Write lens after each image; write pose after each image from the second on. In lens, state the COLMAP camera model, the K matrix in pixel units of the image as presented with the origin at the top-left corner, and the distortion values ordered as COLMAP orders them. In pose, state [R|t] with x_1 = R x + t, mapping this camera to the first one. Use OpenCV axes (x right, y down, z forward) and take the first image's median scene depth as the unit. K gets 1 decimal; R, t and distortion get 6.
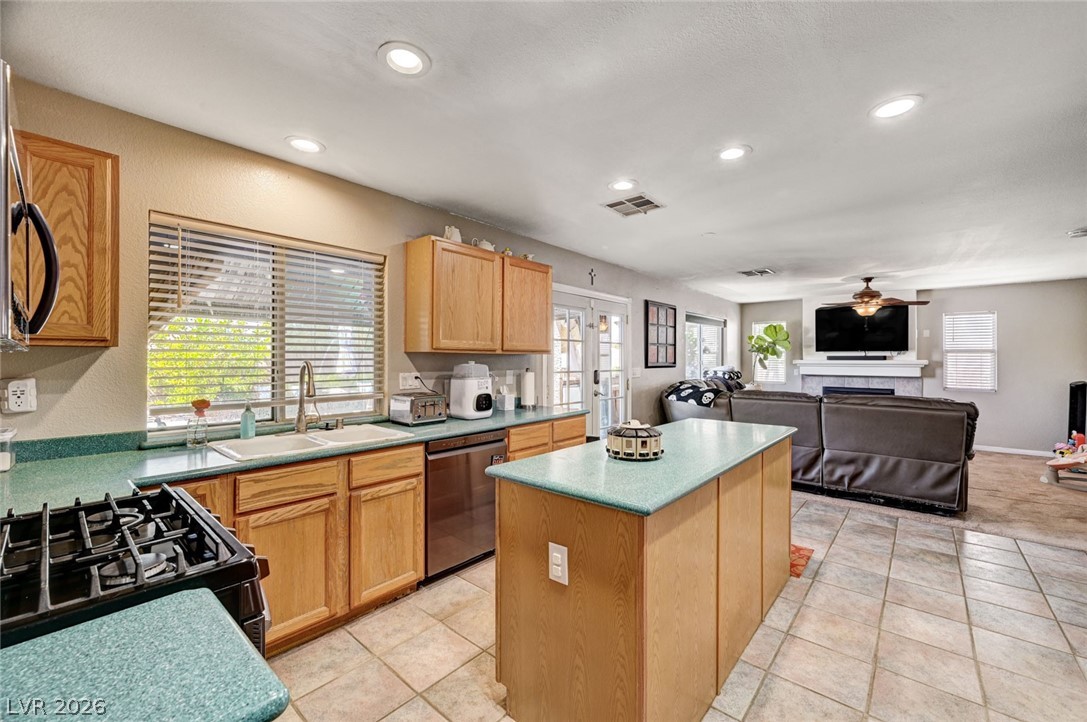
lens RADIAL K [[436.9, 0, 553.4], [0, 436.9, 359.8], [0, 0, 1]] dist [0.000567, 0.000302]
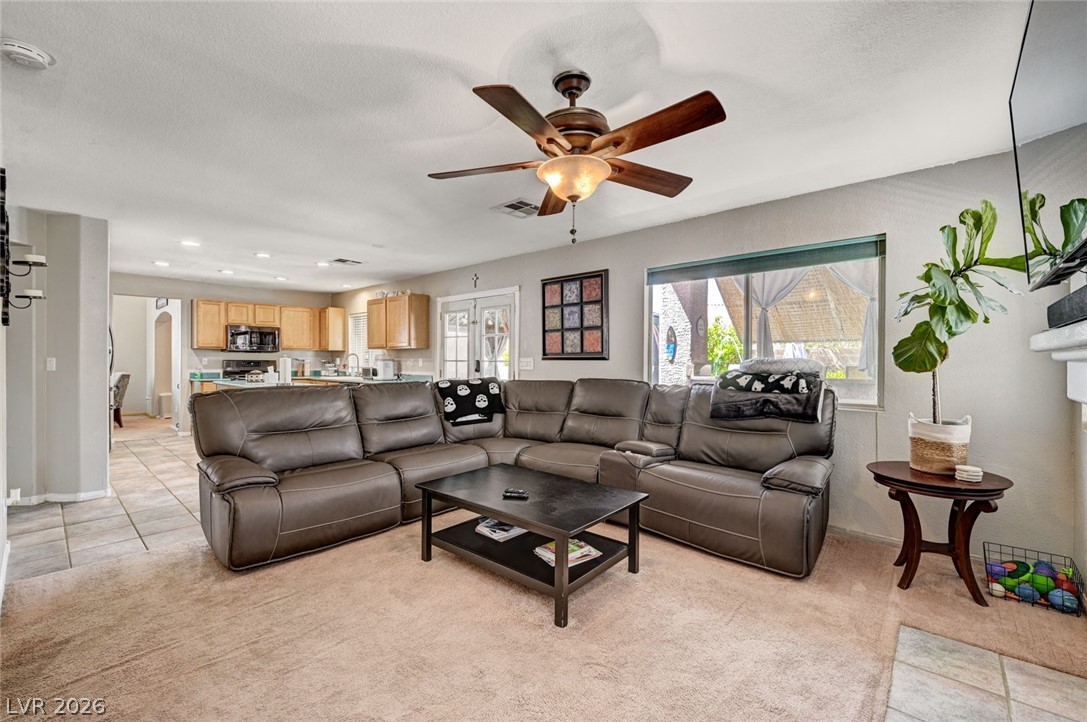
lens RADIAL K [[454.6, 0, 543.5], [0, 454.6, 361.0], [0, 0, 1]] dist [0.001435, 0.000299]
pose [[-0.032916, 0.001021, -0.999458, 1.955390], [-0.004229, 0.999990, 0.001161, 0.035652], [0.999449, 0.004265, -0.032912, 1.838191]]
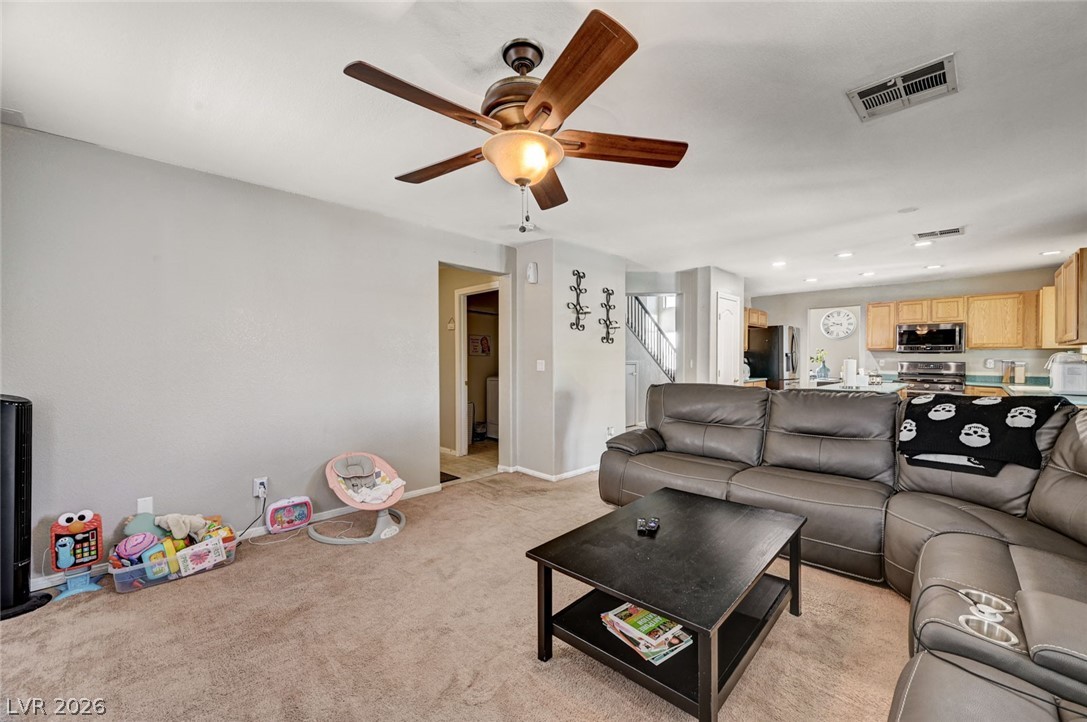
lens RADIAL K [[431.6, 0, 549.1], [0, 431.6, 364.5], [0, 0, 1]] dist [-0.001221, -0.000129]
pose [[-0.997411, -0.004840, 0.071743, 1.265063], [-0.003868, 0.999899, 0.013686, 0.031476], [-0.071802, 0.013373, -0.997329, 2.384830]]
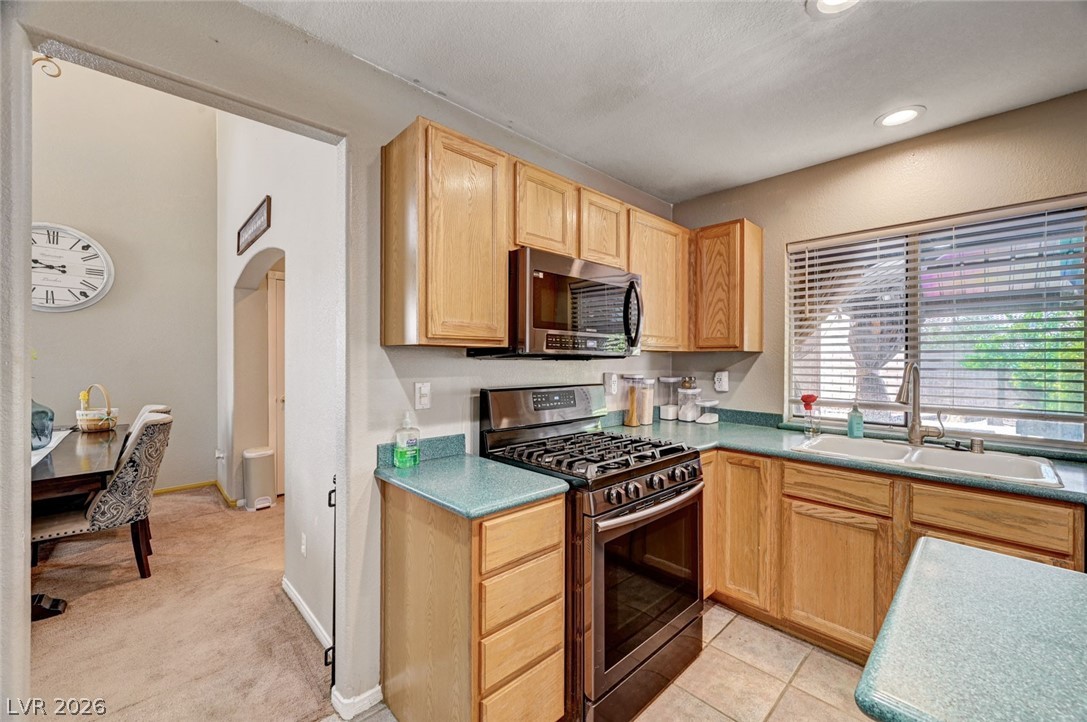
lens RADIAL K [[428.7, 0, 546.3], [0, 428.7, 360.6], [0, 0, 1]] dist [-0.000347, 0.000371]
pose [[-0.101652, 0.002994, -0.994815, 0.261651], [-0.003052, 0.999990, 0.003321, -0.000923], [0.994815, 0.003374, -0.101642, 0.275857]]
